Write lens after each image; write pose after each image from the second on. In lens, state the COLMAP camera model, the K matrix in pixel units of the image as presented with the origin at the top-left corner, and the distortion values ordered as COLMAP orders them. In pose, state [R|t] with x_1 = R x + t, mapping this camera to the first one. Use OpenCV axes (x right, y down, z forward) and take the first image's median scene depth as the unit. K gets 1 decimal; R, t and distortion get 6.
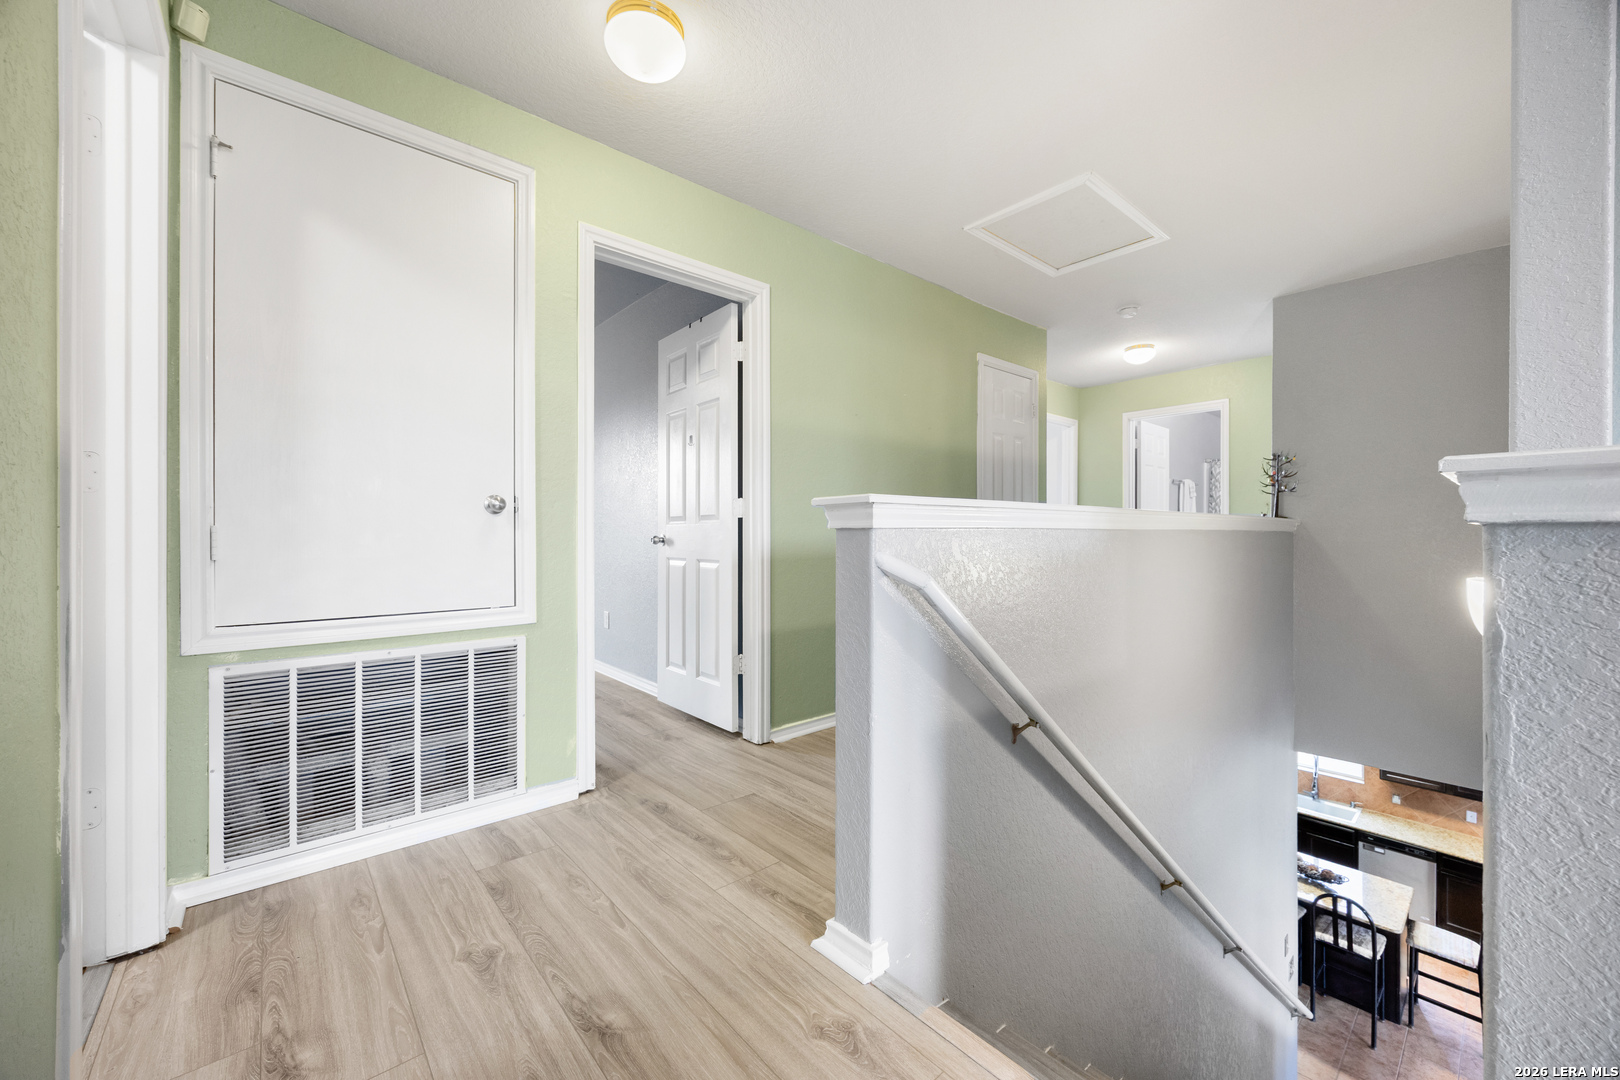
lens RADIAL K [[622.5, 0, 807.6], [0, 622.5, 529.5], [0, 0, 1]] dist [-0.002053, -0.000339]
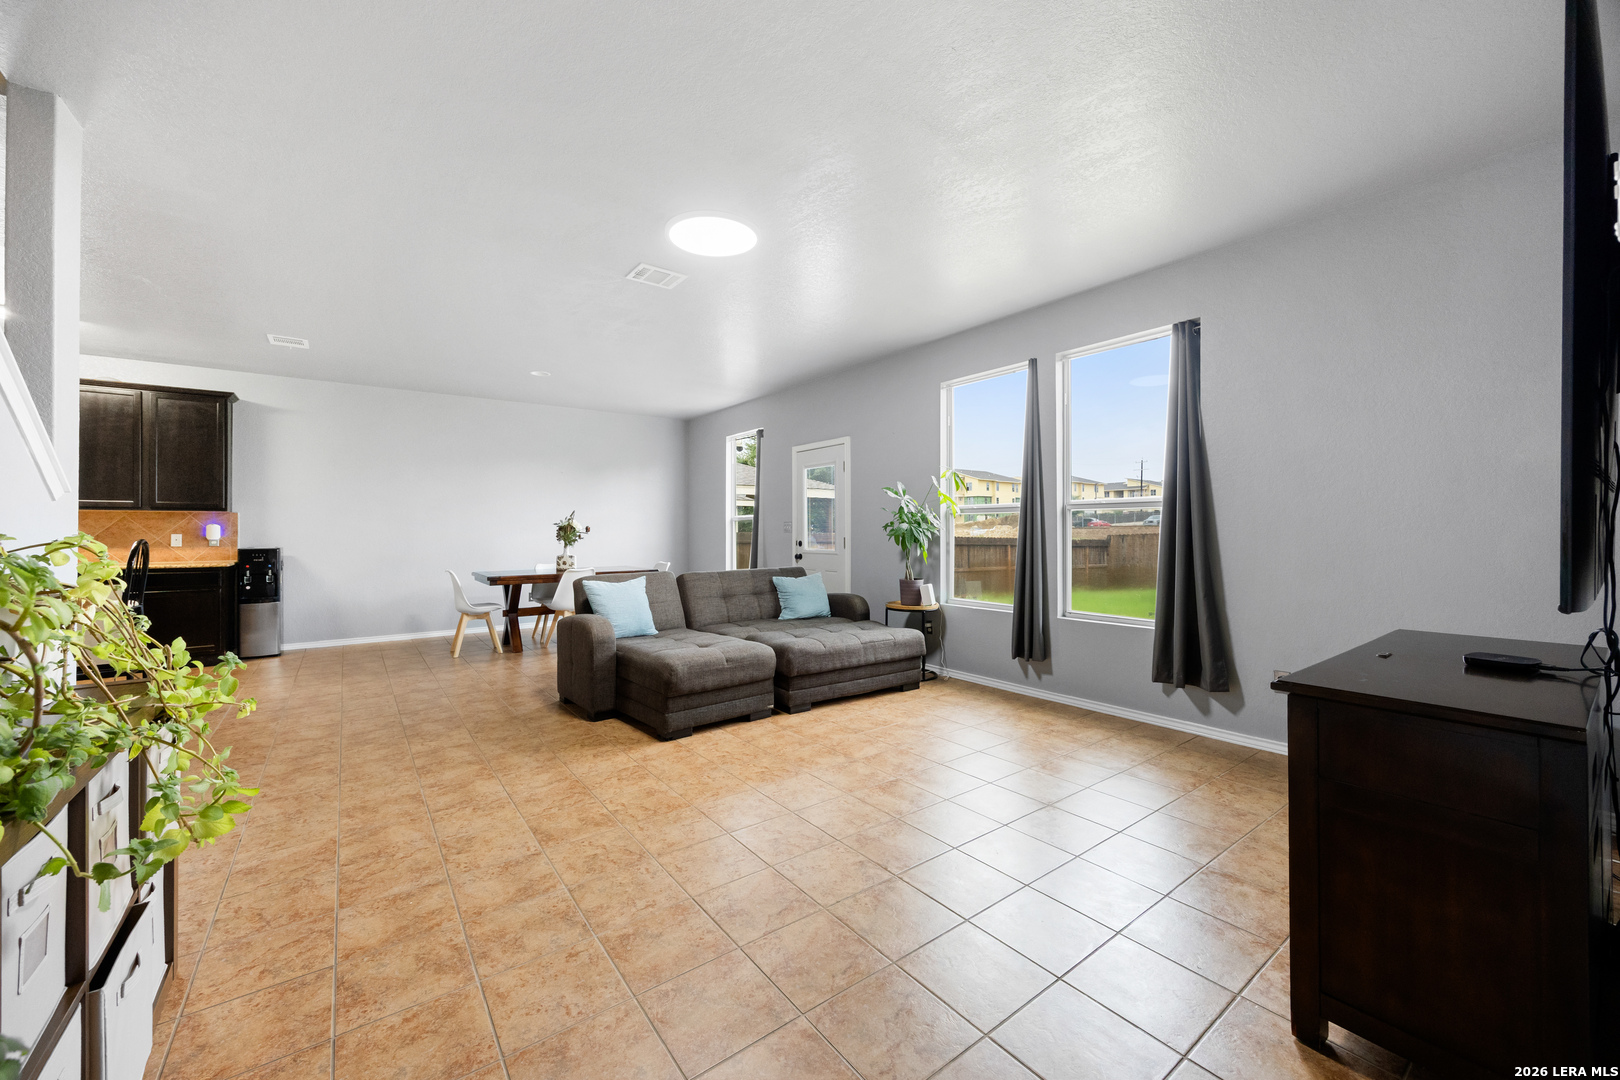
lens RADIAL K [[618.1, 0, 807.4], [0, 618.1, 532.9], [0, 0, 1]] dist [-0.001445, -0.000109]
pose [[0.073578, -0.001212, 0.997289, 0.249511], [0.002216, 0.999997, 0.001052, 0.453034], [-0.997287, 0.002133, 0.073580, 0.027316]]
